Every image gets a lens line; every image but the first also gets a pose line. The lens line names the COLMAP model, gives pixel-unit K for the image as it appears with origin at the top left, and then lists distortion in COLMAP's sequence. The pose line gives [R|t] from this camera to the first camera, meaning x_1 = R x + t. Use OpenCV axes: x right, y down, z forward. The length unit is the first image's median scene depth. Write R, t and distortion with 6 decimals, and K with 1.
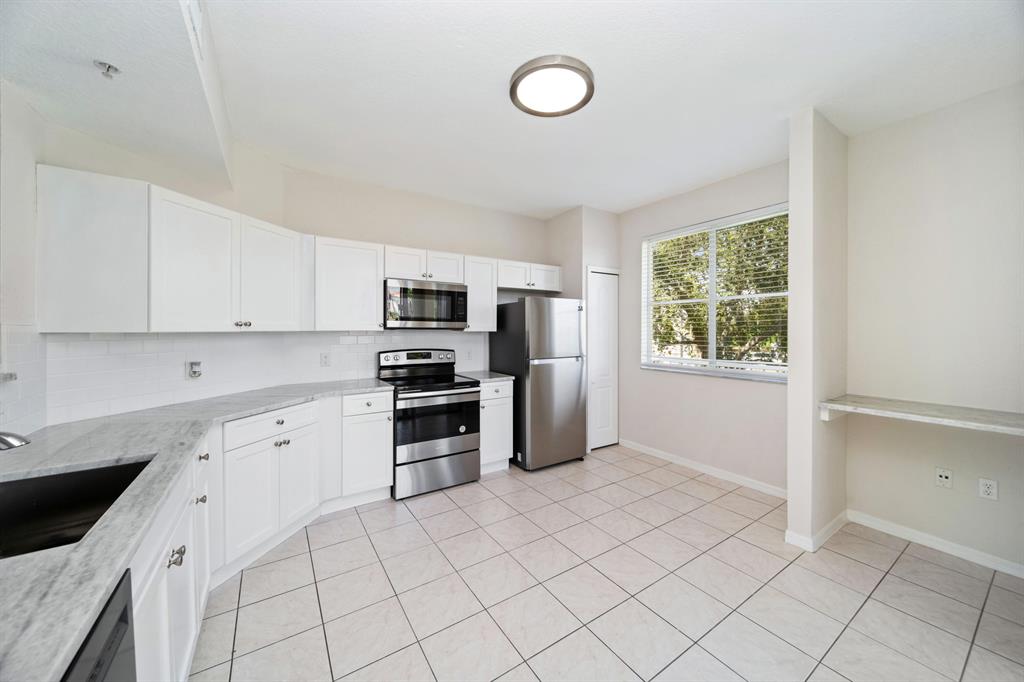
lens RADIAL K [[367.2, 0, 519.7], [0, 367.2, 329.0], [0, 0, 1]] dist [-0.000021, -0.000141]
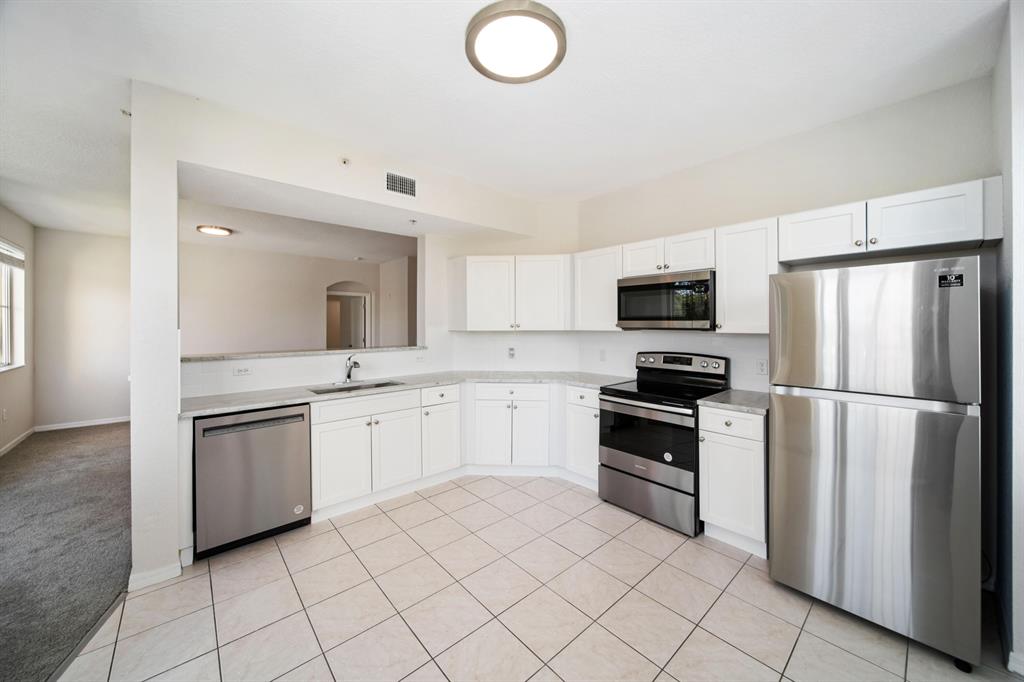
lens RADIAL K [[372.6, 0, 514.3], [0, 372.6, 323.2], [0, 0, 1]] dist [0.000160, 0.000012]
pose [[0.133885, -0.004139, -0.990988, 0.612630], [0.005564, 0.999979, -0.003425, -0.014488], [0.990981, -0.005055, 0.133905, 0.586264]]
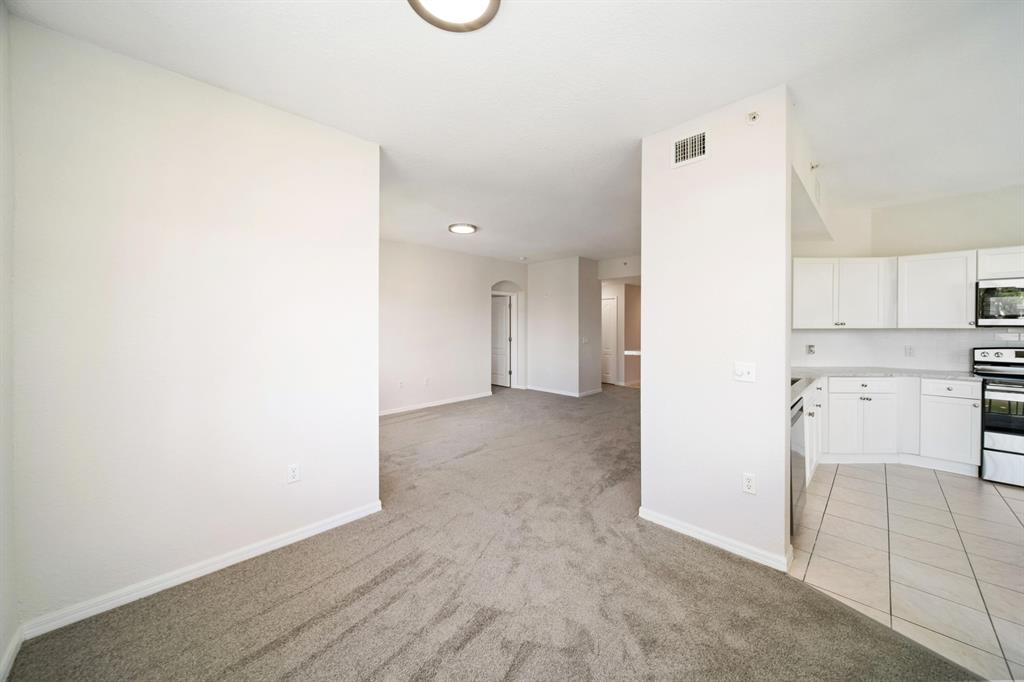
lens RADIAL K [[367.2, 0, 519.7], [0, 367.2, 329.0], [0, 0, 1]] dist [-0.000021, -0.000141]
pose [[0.206662, 0.008227, -0.978378, 0.432259], [0.002317, 0.999958, 0.008898, -0.006321], [0.978410, -0.004106, 0.206634, -0.574380]]
